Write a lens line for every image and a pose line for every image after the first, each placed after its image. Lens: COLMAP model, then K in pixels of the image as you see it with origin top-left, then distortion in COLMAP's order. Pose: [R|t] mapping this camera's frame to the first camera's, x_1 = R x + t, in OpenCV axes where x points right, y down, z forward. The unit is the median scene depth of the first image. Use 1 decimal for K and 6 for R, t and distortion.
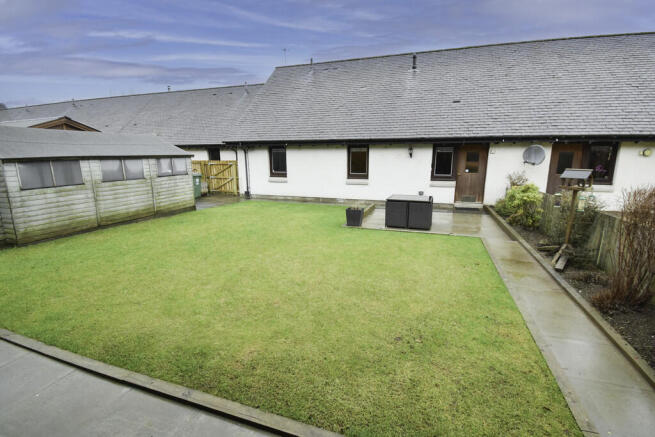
lens RADIAL K [[299.2, 0, 331.6], [0, 299.2, 216.0], [0, 0, 1]] dist [-0.049035, -0.000536]
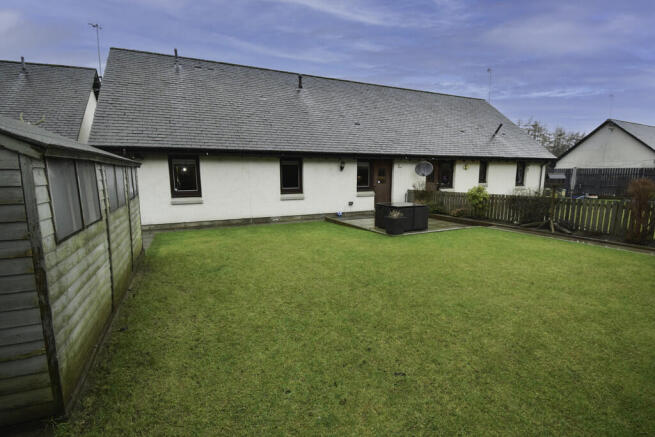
lens RADIAL K [[299.2, 0, 331.6], [0, 299.2, 216.0], [0, 0, 1]] dist [-0.049035, -0.000536]
pose [[0.702932, -0.098150, 0.704452, -0.516384], [0.134652, 0.990886, 0.003697, -0.043060], [-0.698395, 0.092257, 0.709742, 0.259716]]
